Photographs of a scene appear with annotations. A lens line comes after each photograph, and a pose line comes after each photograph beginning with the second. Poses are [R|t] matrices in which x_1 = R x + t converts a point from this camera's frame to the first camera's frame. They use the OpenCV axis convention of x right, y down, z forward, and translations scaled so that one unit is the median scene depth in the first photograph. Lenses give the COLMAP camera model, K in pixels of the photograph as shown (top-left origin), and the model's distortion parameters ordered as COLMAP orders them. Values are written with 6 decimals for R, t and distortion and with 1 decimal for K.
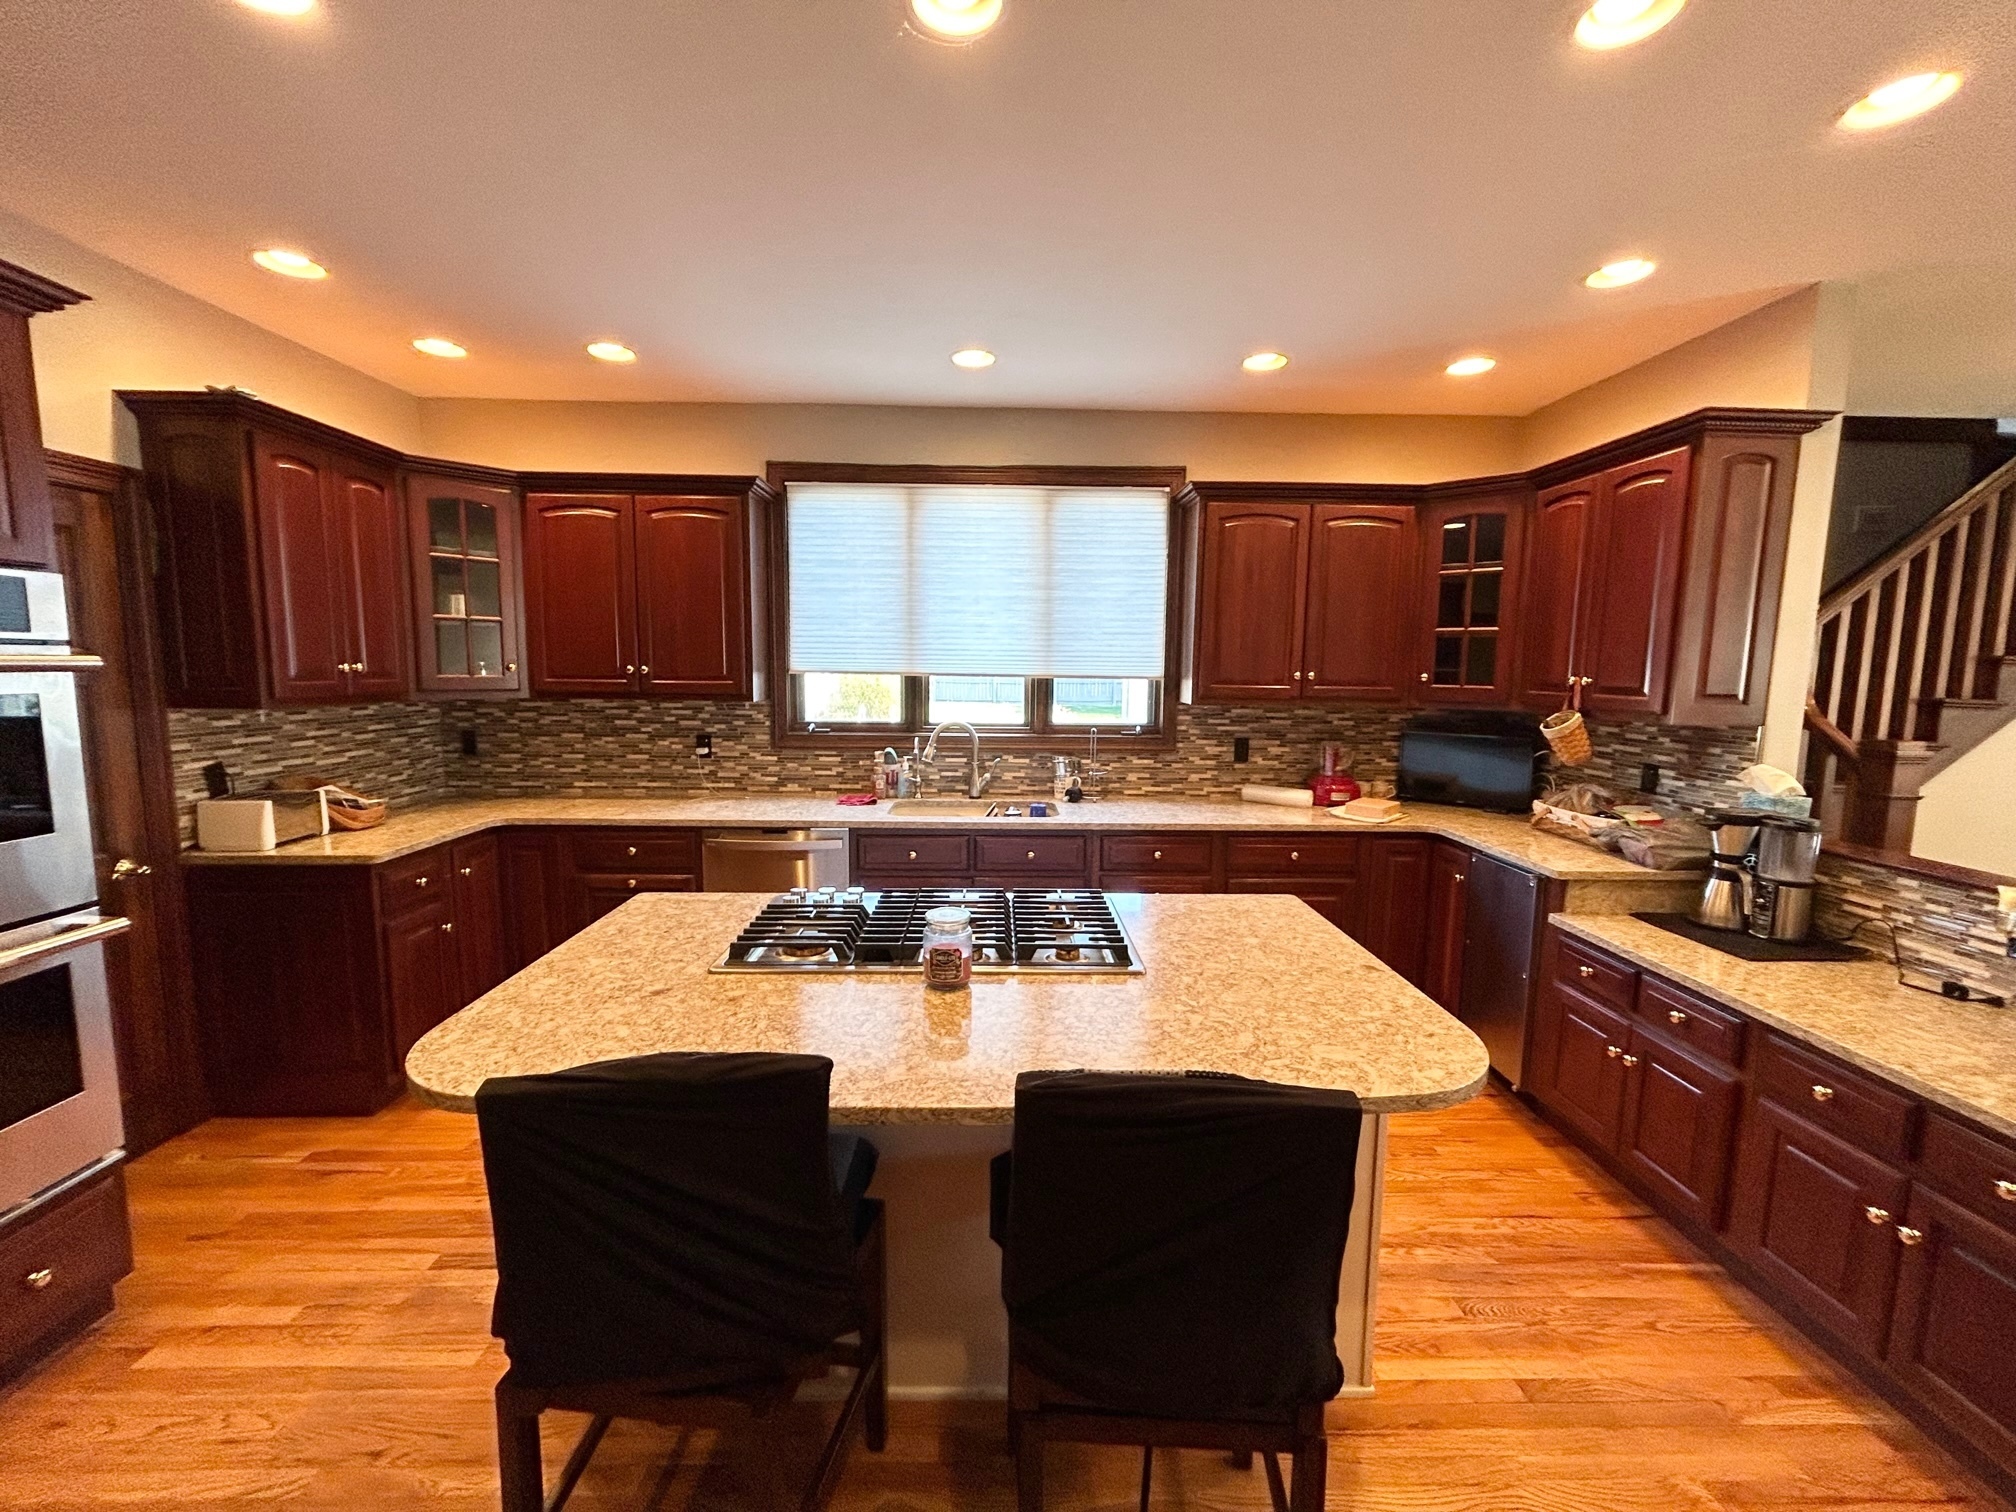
lens RADIAL K [[810.3, 0, 1008.0], [0, 810.3, 756.0], [0, 0, 1]] dist [0.006535, -0.000104]
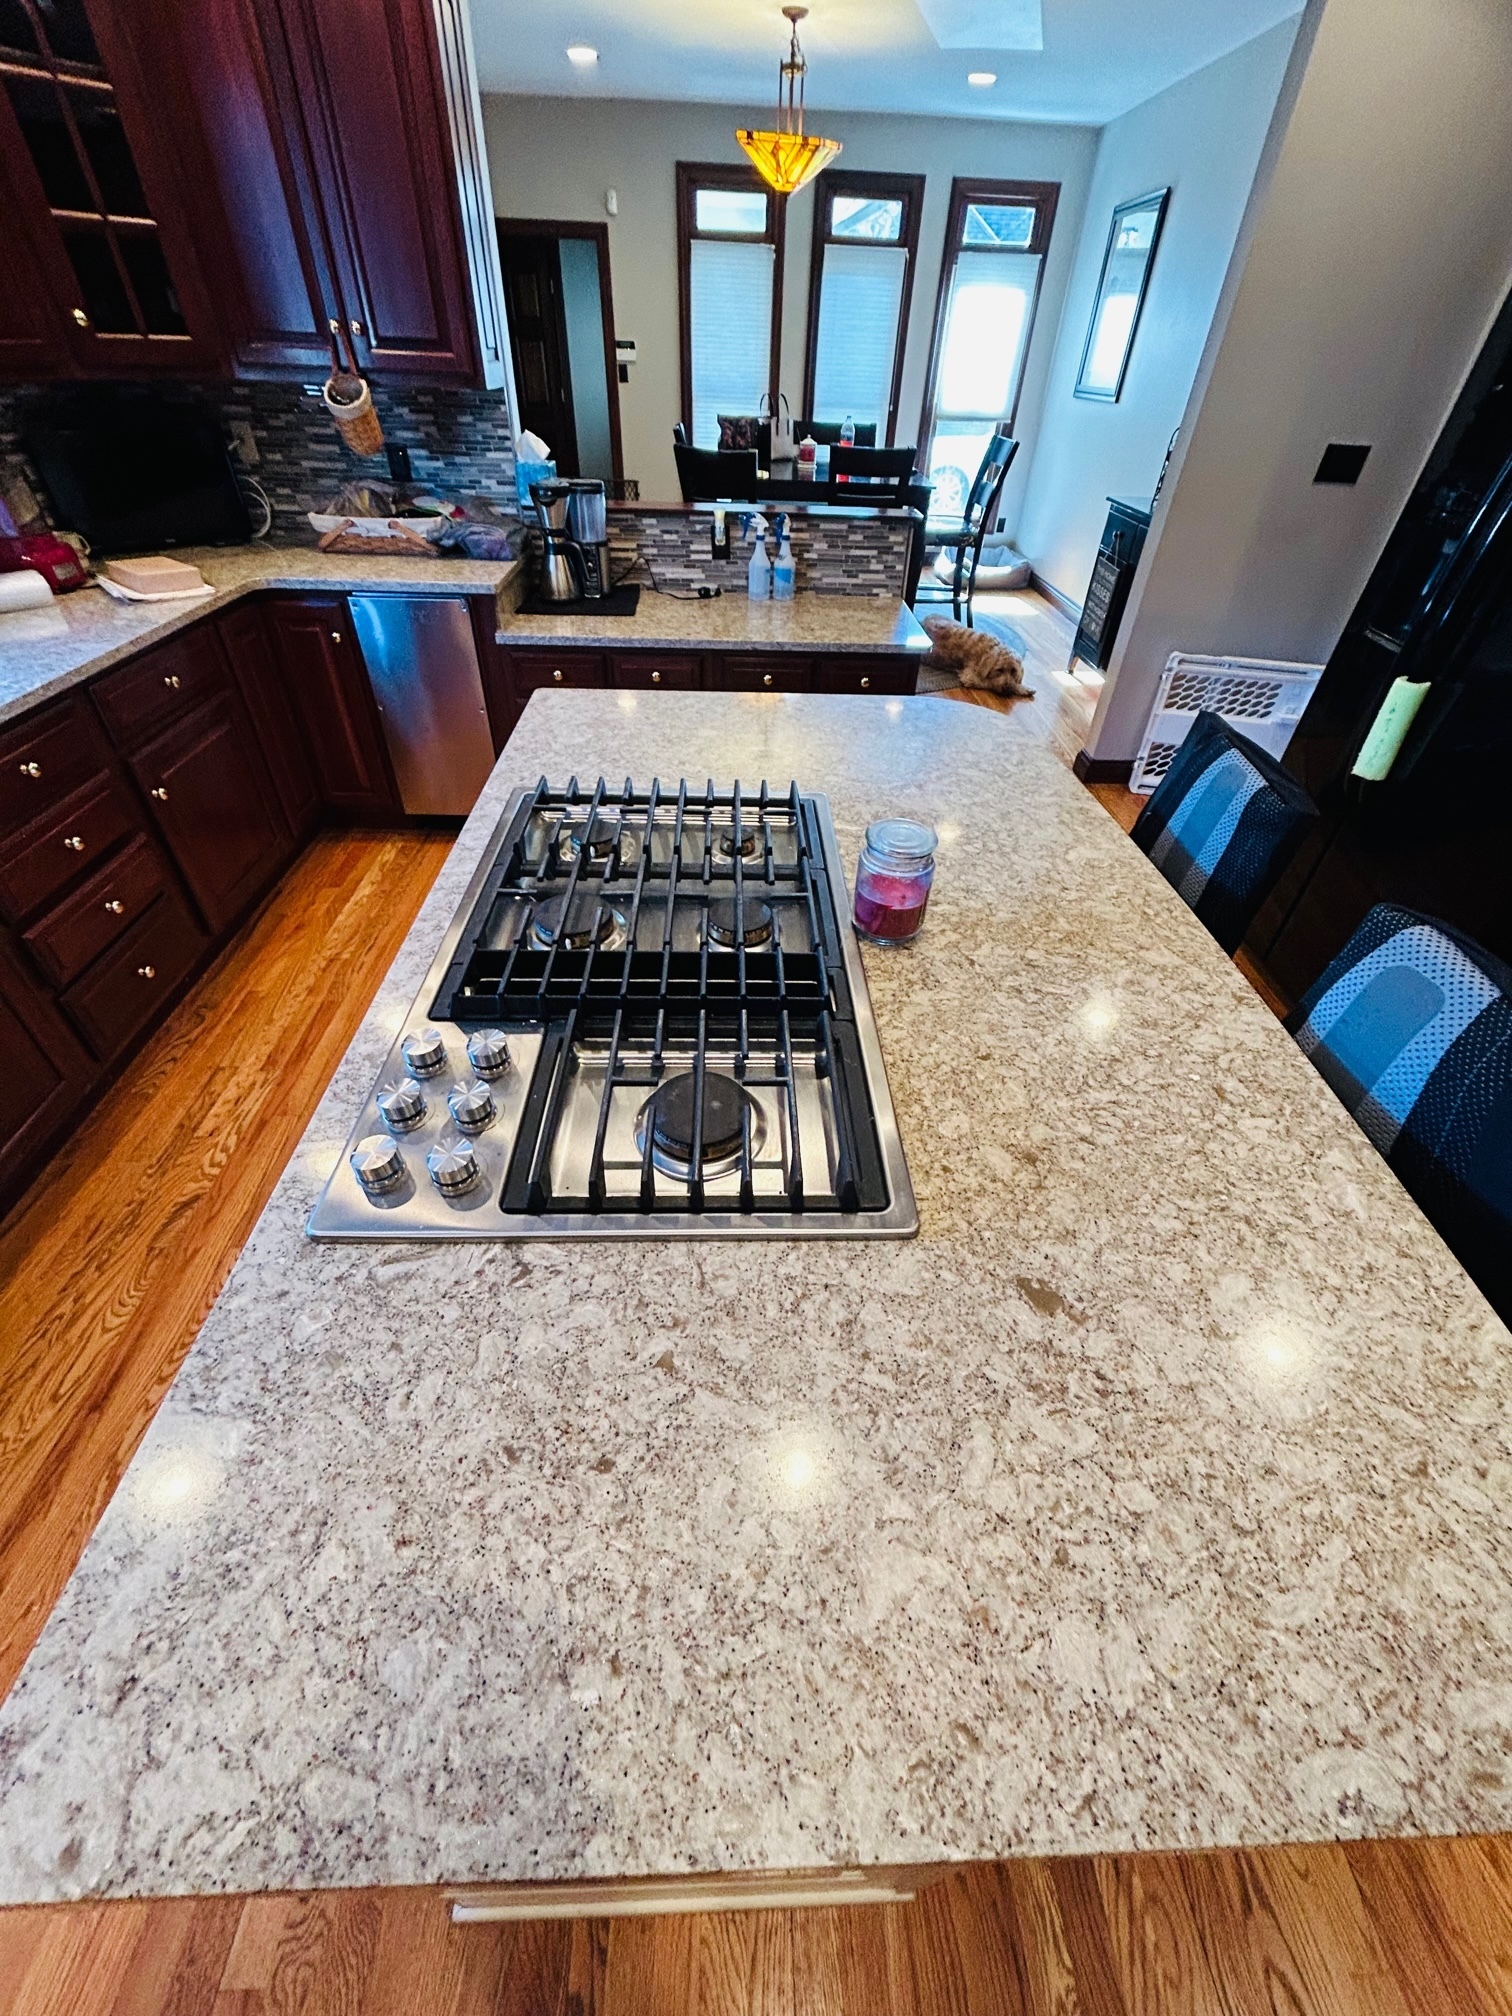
lens RADIAL K [[808.5, 0, 756.0], [0, 808.5, 1008.0], [0, 0, 1]] dist [0.001258, 0.001092]
pose [[-0.008876, -0.646827, 0.762585, -0.403057], [0.083039, 0.759504, 0.645180, -0.074463], [-0.996507, 0.069051, 0.046971, 0.685473]]
